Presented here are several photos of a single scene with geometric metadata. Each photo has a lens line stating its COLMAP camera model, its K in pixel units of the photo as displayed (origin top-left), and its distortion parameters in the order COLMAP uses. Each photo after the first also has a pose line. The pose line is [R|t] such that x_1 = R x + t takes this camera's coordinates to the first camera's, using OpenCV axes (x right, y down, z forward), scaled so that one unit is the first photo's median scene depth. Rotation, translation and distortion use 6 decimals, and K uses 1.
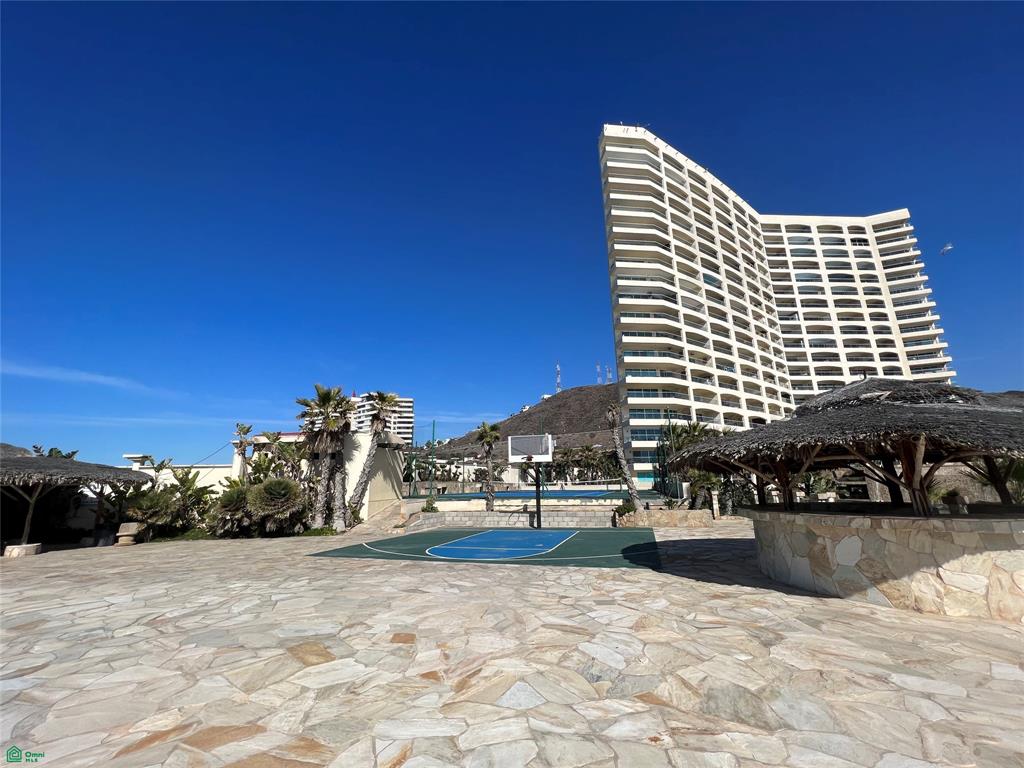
lens RADIAL K [[414.2, 0, 509.8], [0, 414.2, 381.4], [0, 0, 1]] dist [0.000858, 0.000353]
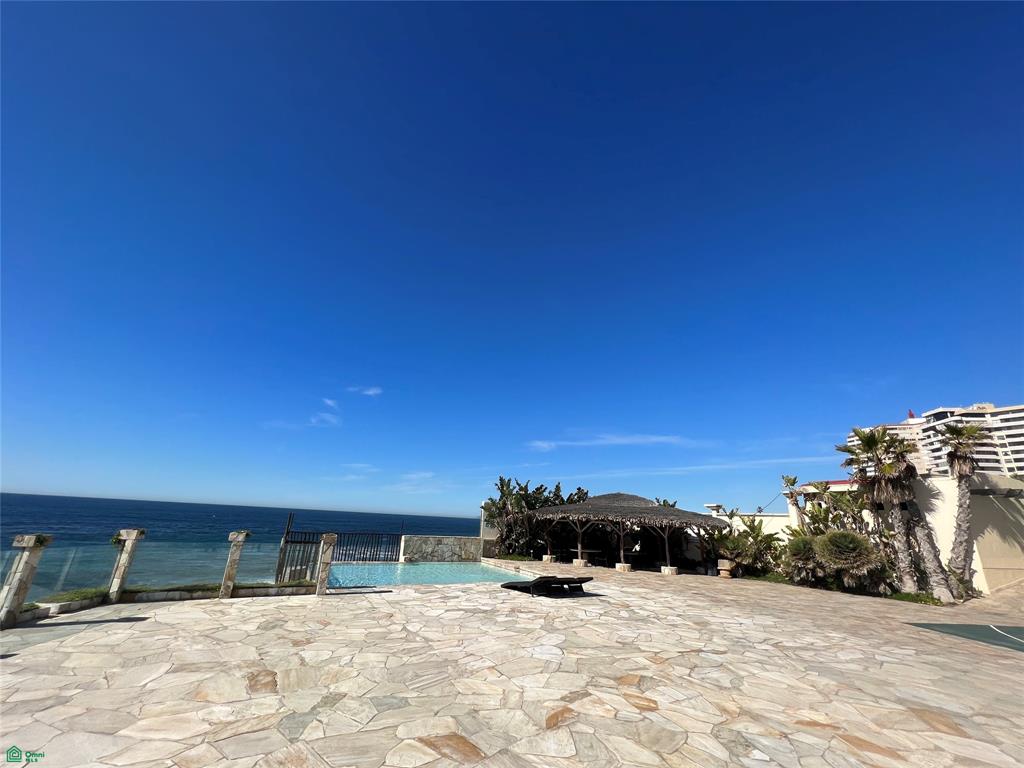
lens RADIAL K [[414.2, 0, 509.7], [0, 414.2, 382.0], [0, 0, 1]] dist [0.000858, 0.000353]
pose [[0.416111, -0.249484, -0.874420, 0.057663], [0.167785, 0.966180, -0.195820, -0.043736], [0.893700, -0.065231, 0.443897, -0.108471]]
